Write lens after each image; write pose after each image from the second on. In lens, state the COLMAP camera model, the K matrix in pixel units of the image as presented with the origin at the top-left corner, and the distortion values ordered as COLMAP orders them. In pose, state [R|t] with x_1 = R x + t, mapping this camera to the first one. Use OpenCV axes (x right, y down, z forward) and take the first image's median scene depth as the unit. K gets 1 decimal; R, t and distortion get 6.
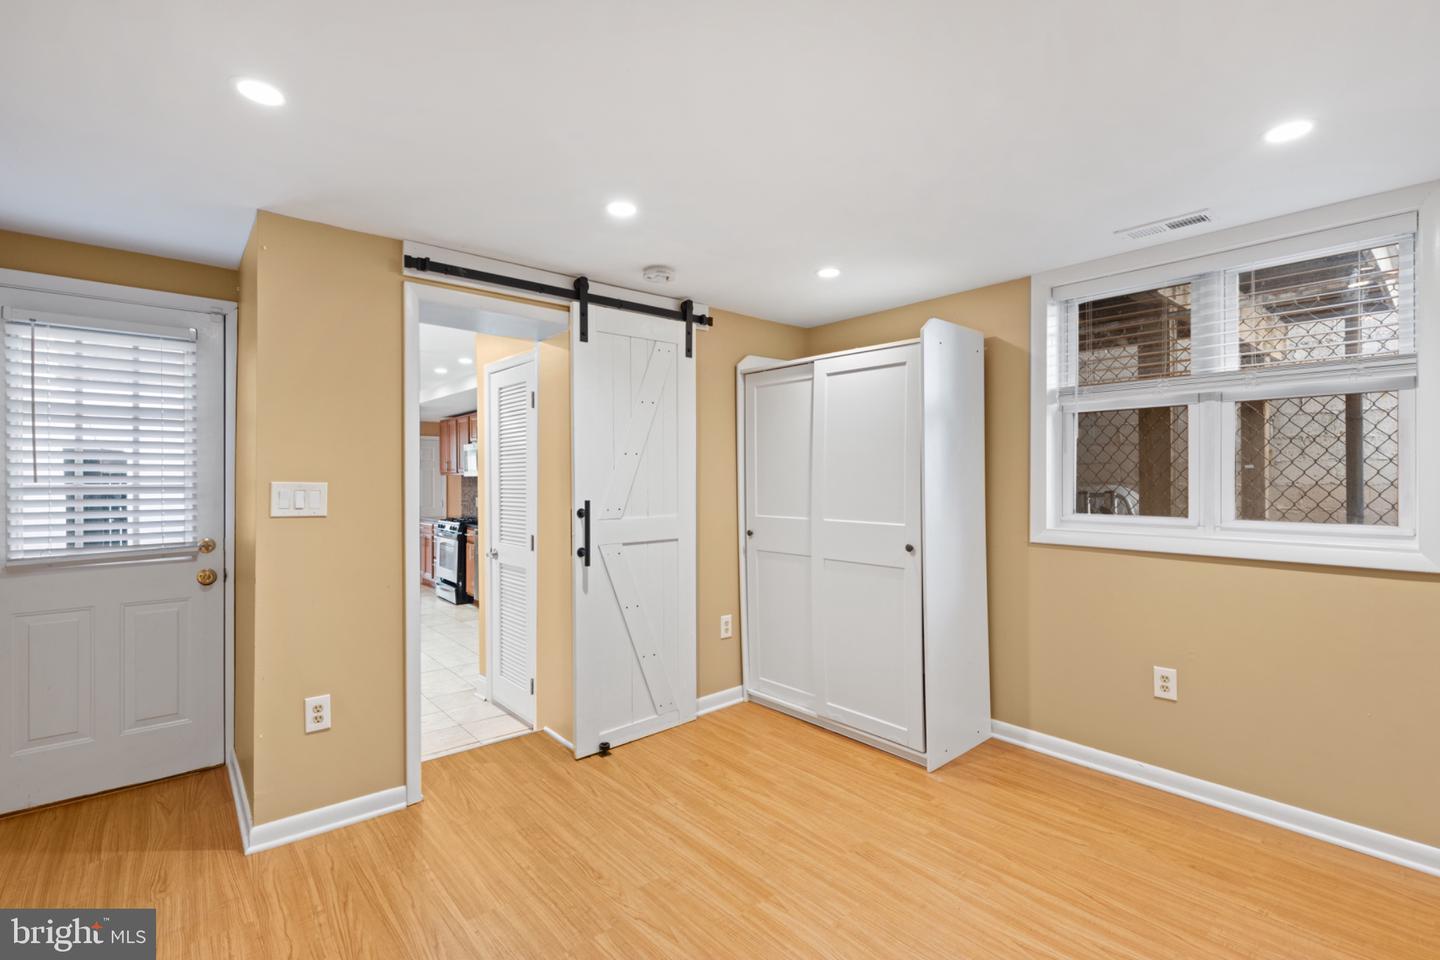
lens RADIAL K [[641.1, 0, 723.3], [0, 641.1, 479.8], [0, 0, 1]] dist [0.001103, 0.000112]
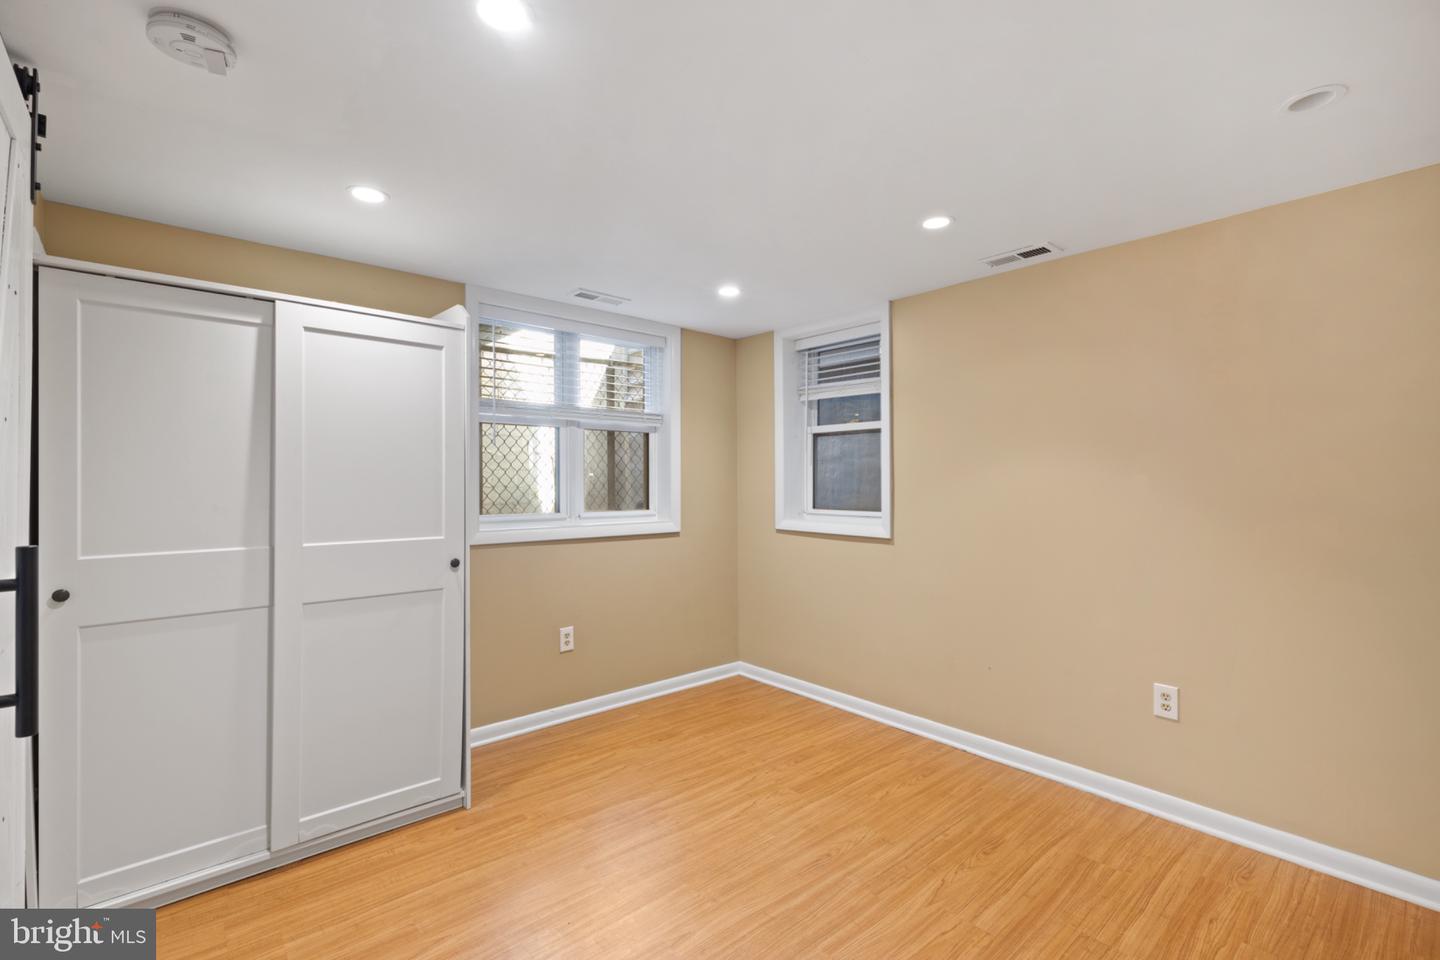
lens RADIAL K [[641.1, 0, 723.3], [0, 641.1, 479.2], [0, 0, 1]] dist [0.001103, 0.000112]
pose [[-0.009884, 0.005950, 0.999933, -0.668365], [0.003902, 0.999975, -0.005911, 0.000088], [-0.999944, 0.003843, -0.009907, 0.742293]]
